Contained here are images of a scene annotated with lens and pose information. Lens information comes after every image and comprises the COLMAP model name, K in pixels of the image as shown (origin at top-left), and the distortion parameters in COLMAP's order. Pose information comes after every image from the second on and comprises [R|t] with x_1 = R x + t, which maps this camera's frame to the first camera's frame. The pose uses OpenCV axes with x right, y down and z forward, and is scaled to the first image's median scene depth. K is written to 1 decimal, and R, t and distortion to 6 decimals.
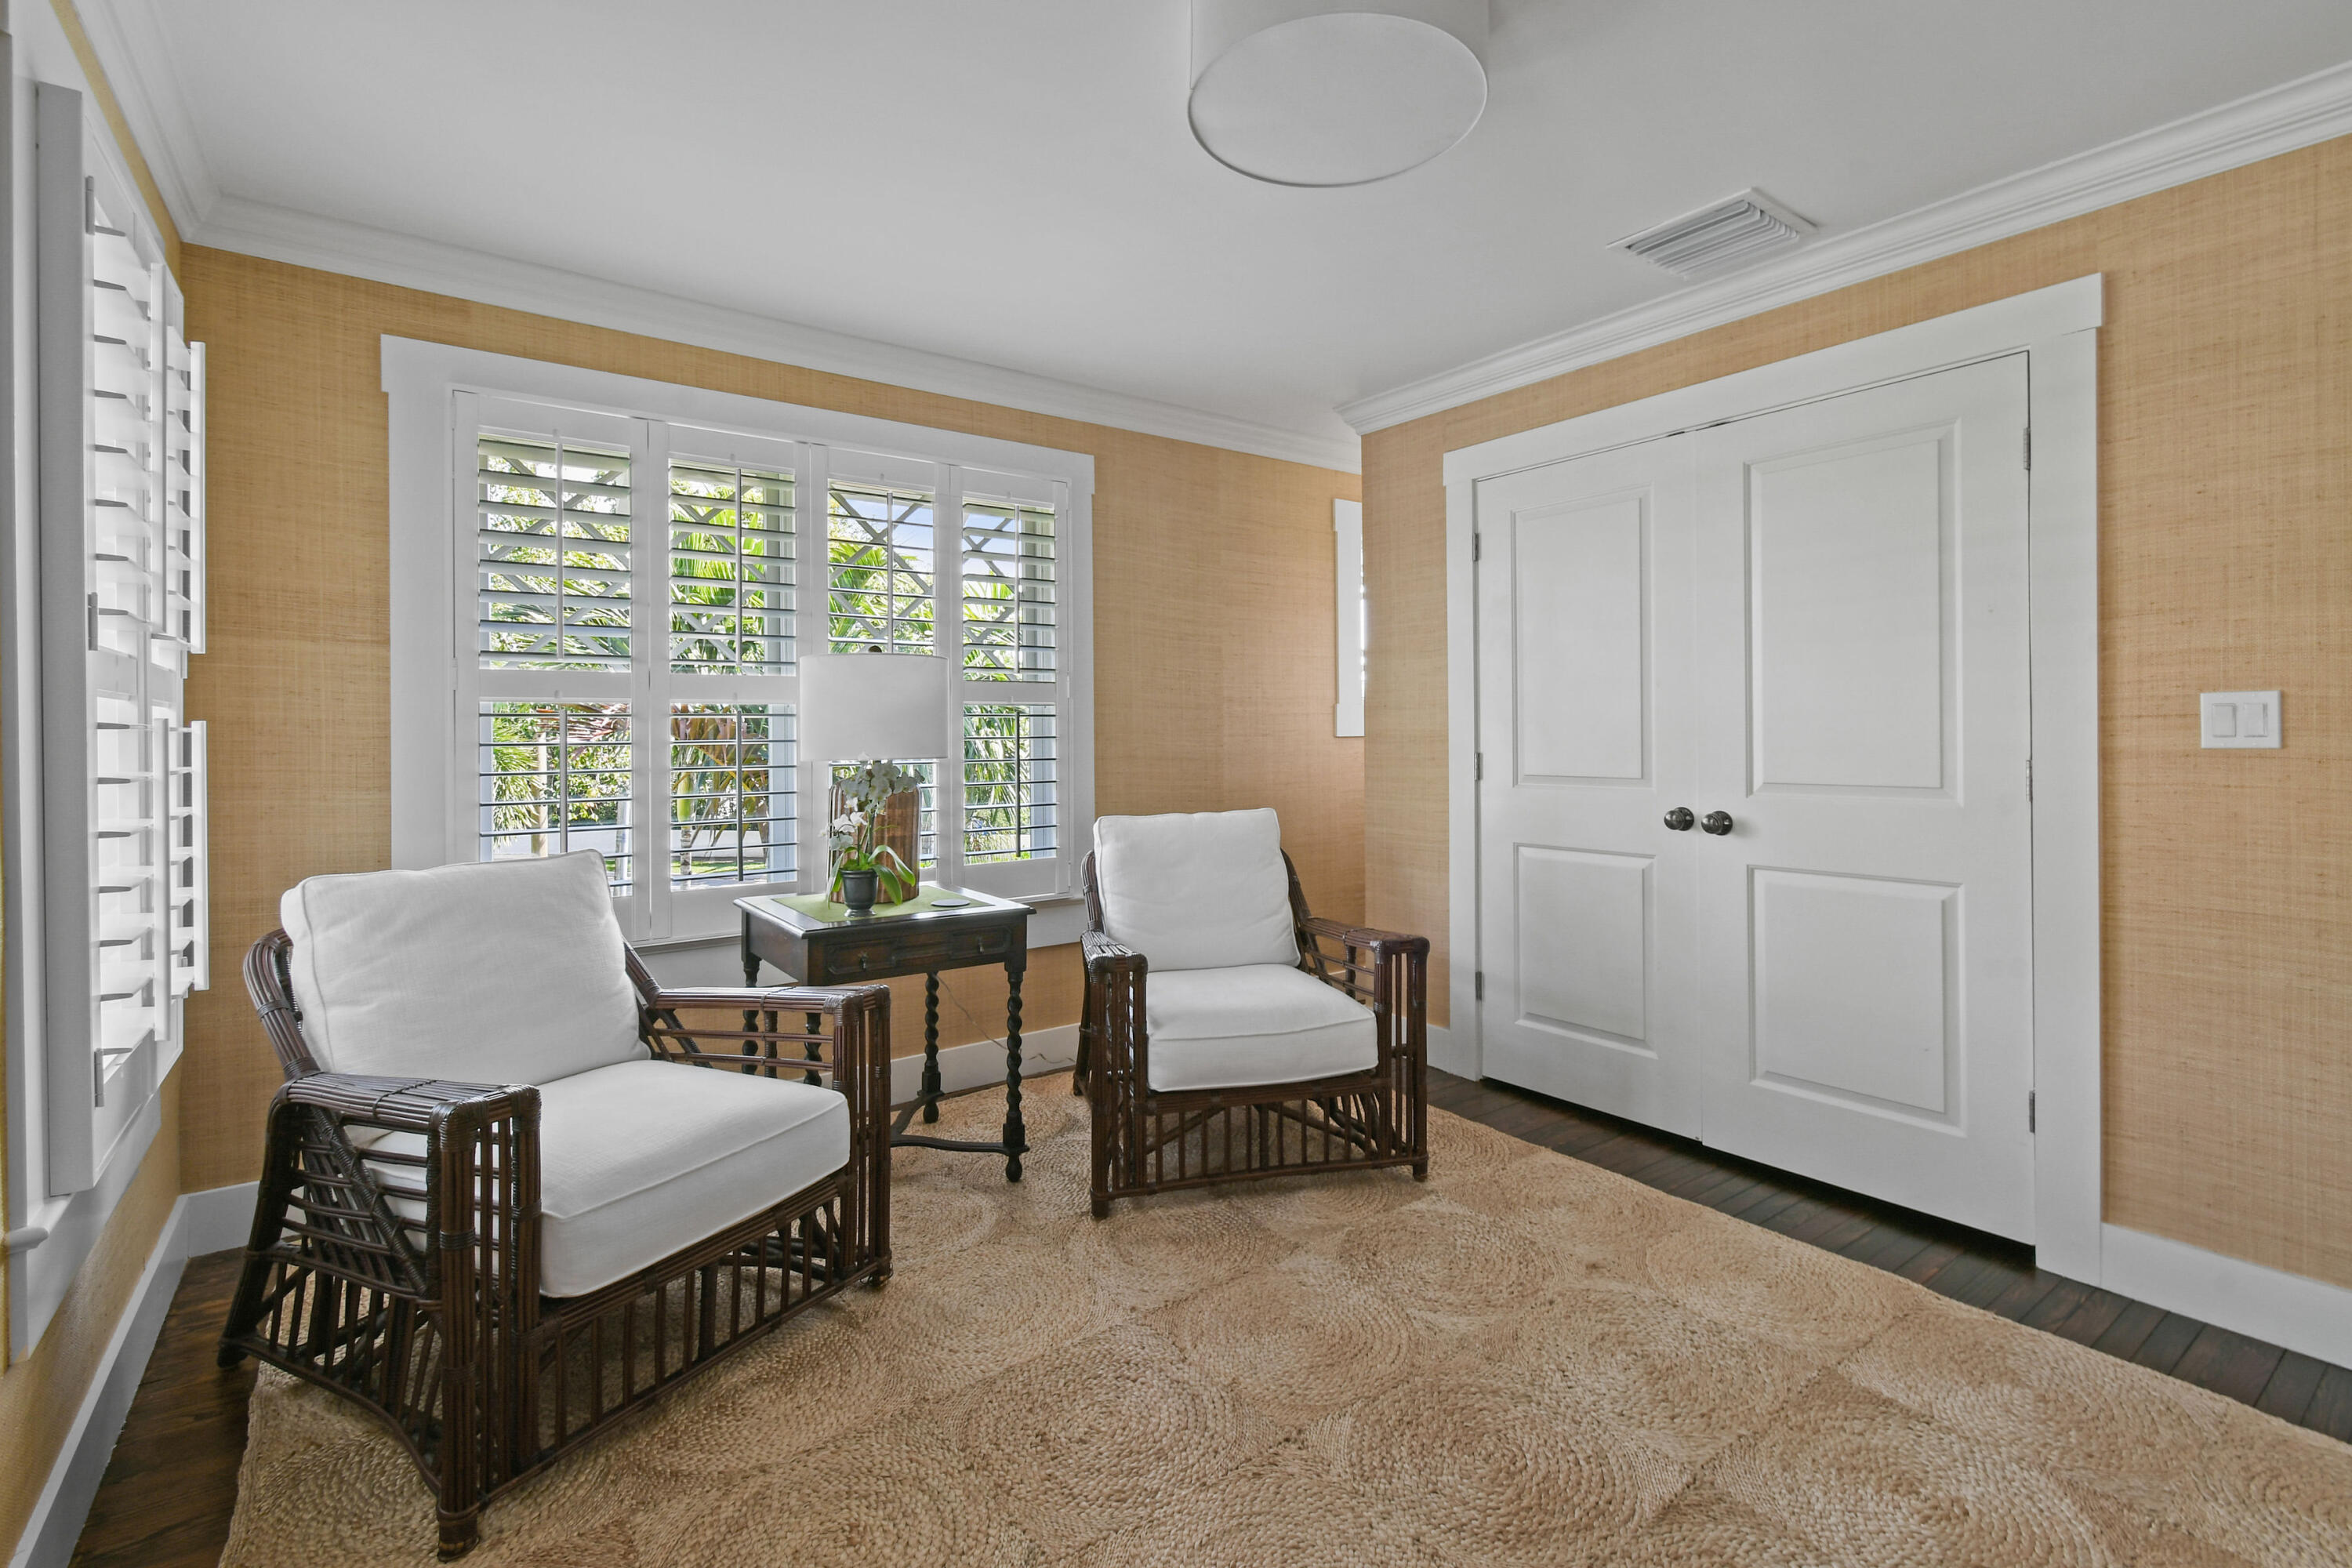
lens RADIAL K [[1071.7, 0, 1178.6], [0, 1071.7, 737.4], [0, 0, 1]] dist [0.001886, 0.000207]
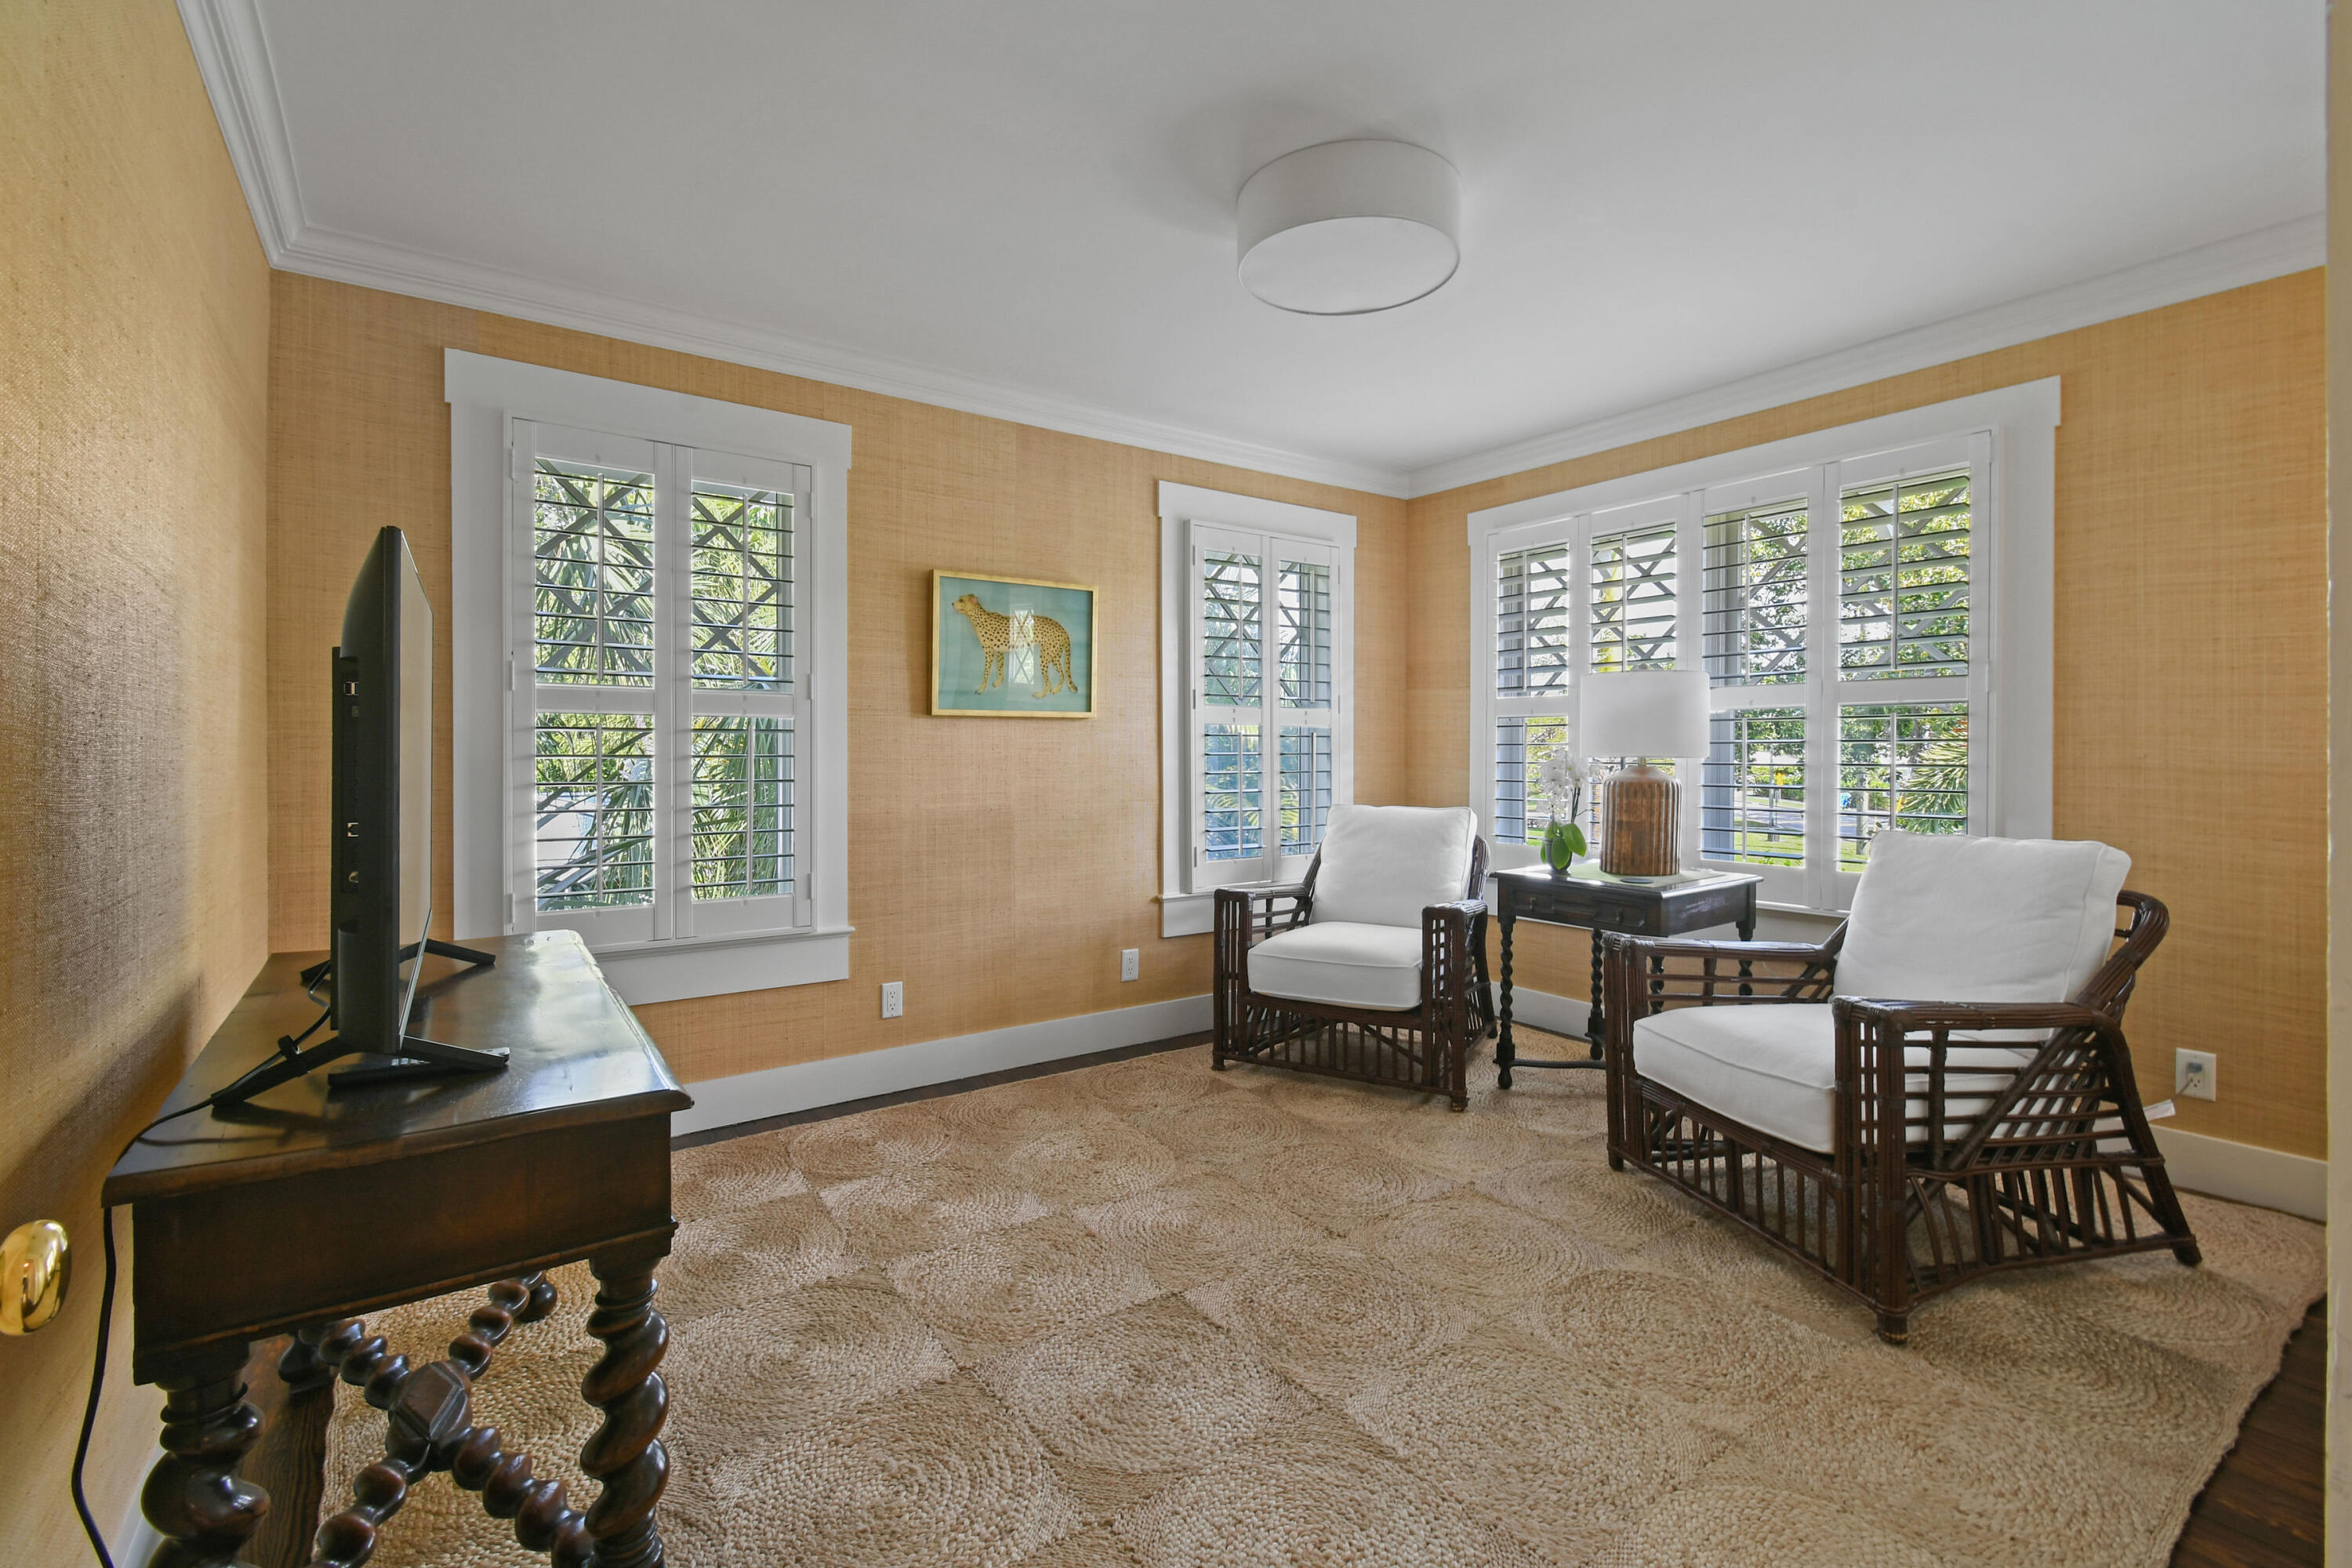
lens RADIAL K [[1056.5, 0, 1191.4], [0, 1056.5, 750.1], [0, 0, 1]] dist [-0.001346, -0.000542]
pose [[-0.019024, 0.003232, -0.999814, 0.945816], [-0.009283, 0.999951, 0.003409, 0.013318], [0.999776, 0.009347, -0.018993, 0.533627]]
